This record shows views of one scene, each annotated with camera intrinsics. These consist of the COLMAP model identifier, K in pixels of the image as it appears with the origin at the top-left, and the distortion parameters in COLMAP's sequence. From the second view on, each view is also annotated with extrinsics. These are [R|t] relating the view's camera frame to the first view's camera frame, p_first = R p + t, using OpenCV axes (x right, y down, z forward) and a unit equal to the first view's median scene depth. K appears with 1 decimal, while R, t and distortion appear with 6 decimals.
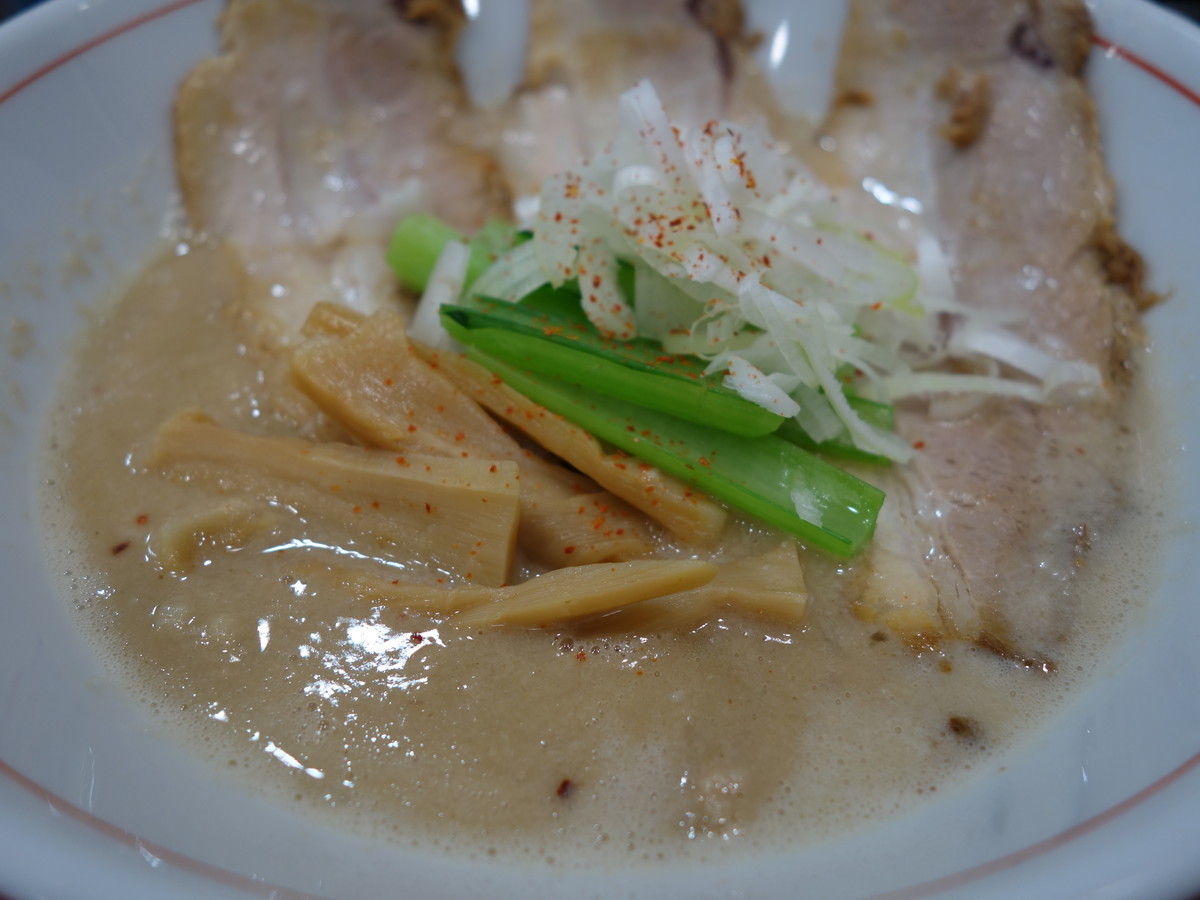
lens RADIAL K [[1044.1, 0, 600.7], [0, 1044.1, 455.6], [0, 0, 1]] dist [0.019579, -0.015717]
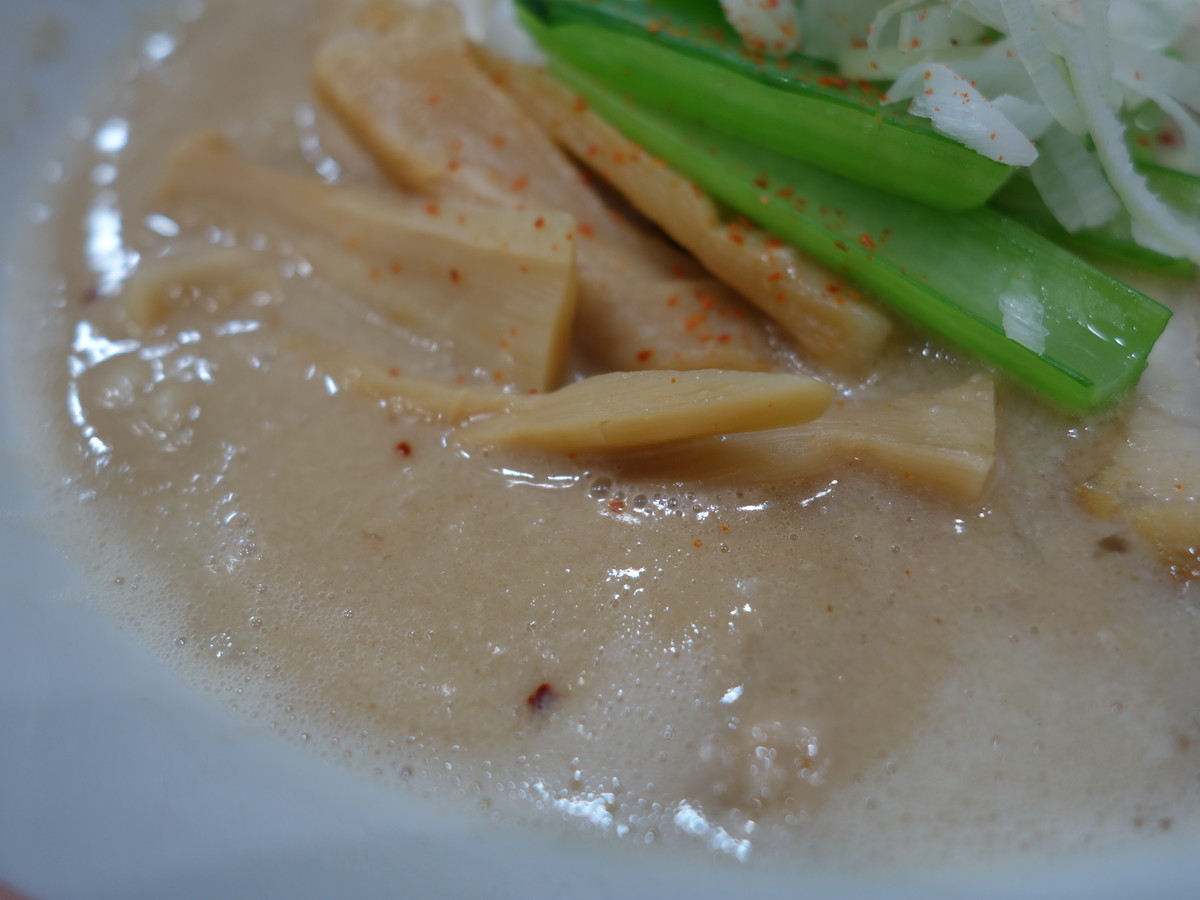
lens RADIAL K [[1026.3, 0, 598.8], [0, 1026.3, 456.0], [0, 0, 1]] dist [0.042531, 0.001219]
pose [[0.959461, 0.123990, -0.253104, 0.118464], [-0.090135, 0.985860, 0.141267, 0.062159], [0.267041, -0.112727, 0.957069, 0.336938]]
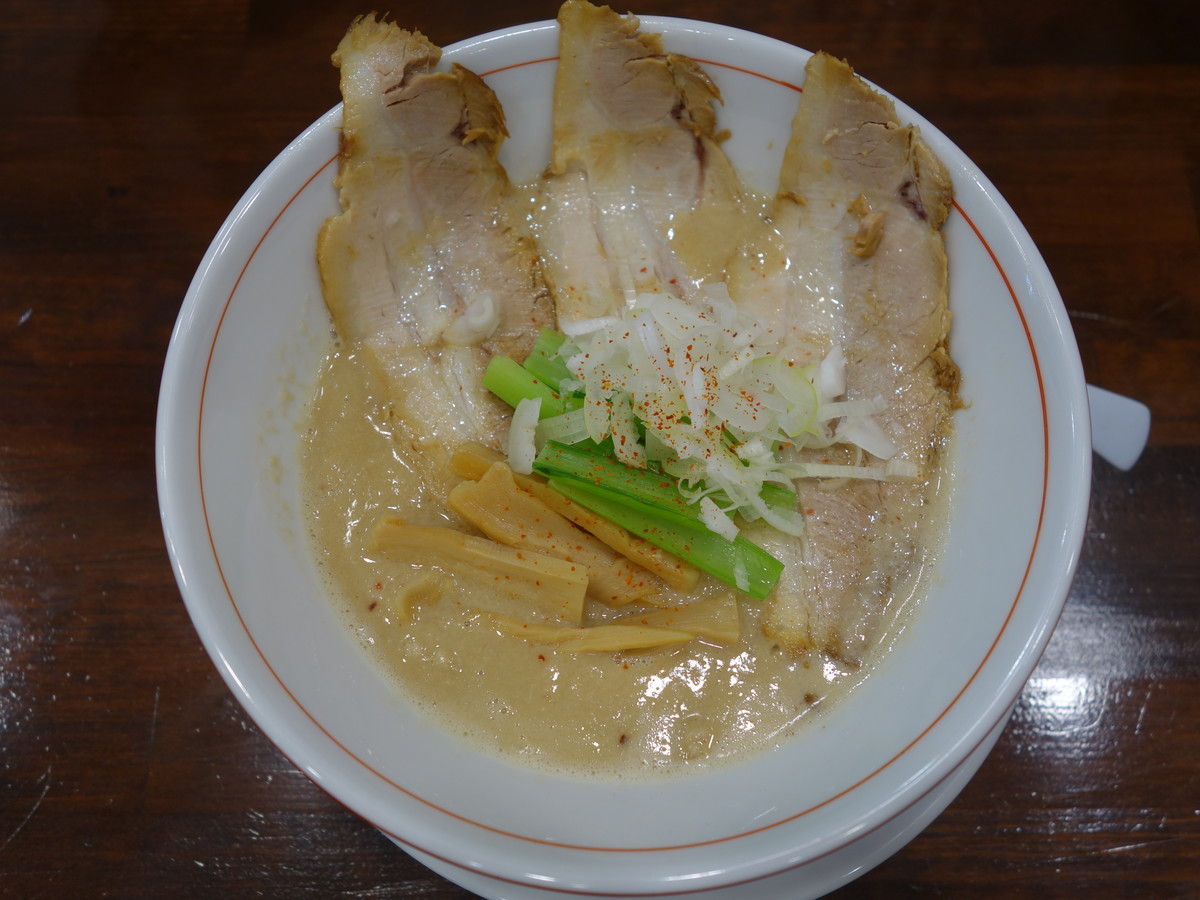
lens RADIAL K [[1044.1, 0, 600.7], [0, 1044.1, 455.6], [0, 0, 1]] dist [0.019579, -0.015717]
pose [[0.998900, -0.044492, 0.014820, -0.070194], [0.034155, 0.906780, 0.420217, -0.911963], [-0.032134, -0.419249, 0.907302, -0.575484]]
